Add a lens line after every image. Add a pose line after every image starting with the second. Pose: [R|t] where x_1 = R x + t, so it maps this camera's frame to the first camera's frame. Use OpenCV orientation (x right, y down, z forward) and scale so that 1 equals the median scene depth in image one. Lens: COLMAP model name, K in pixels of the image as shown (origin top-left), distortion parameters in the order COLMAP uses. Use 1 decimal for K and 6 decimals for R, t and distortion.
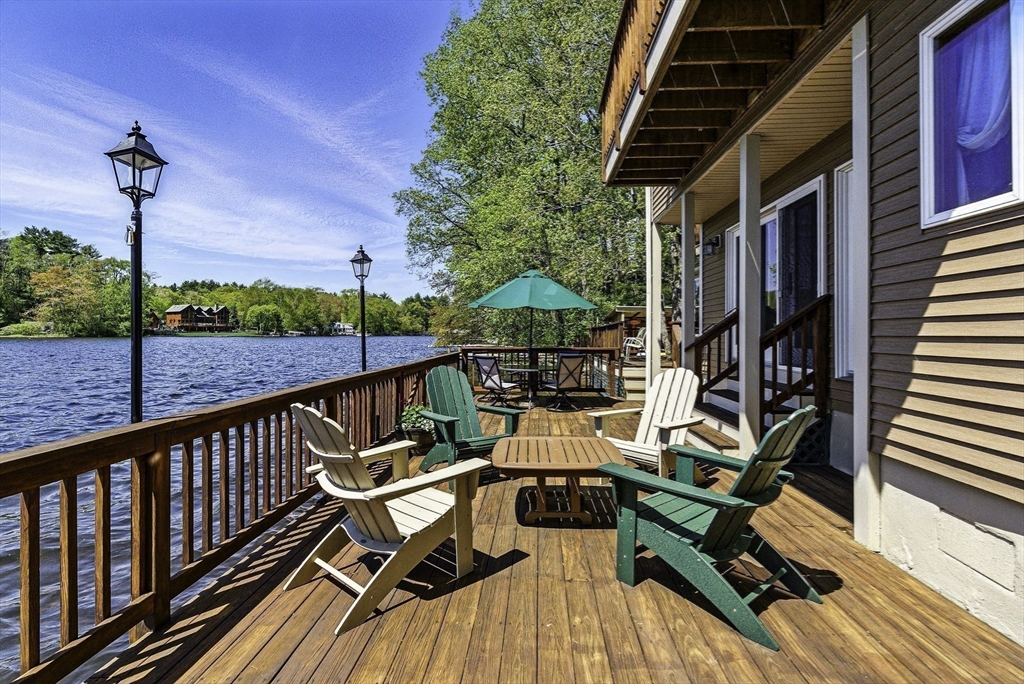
lens RADIAL K [[478.2, 0, 511.1], [0, 478.2, 325.8], [0, 0, 1]] dist [0.000725, 0.000198]
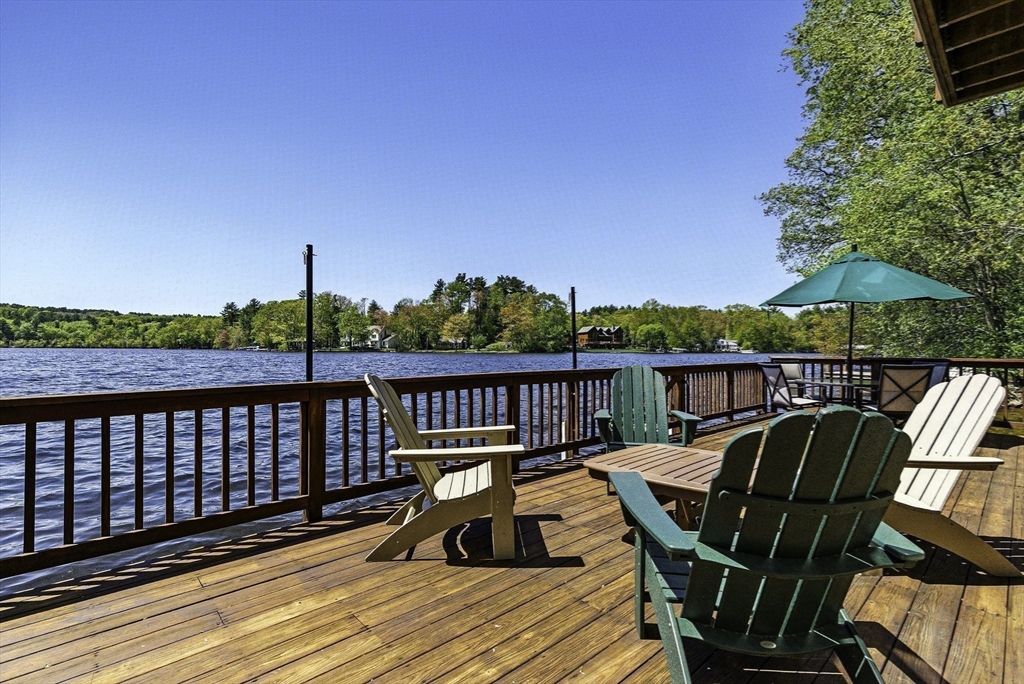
lens RADIAL K [[474.0, 0, 512.0], [0, 474.0, 342.0], [0, 0, 1]] dist [-0.000350, -0.000959]
pose [[0.720144, -0.011437, -0.693731, 0.194941], [0.009981, 0.999931, -0.006124, 0.026392], [0.693753, -0.002514, 0.720209, 0.102325]]
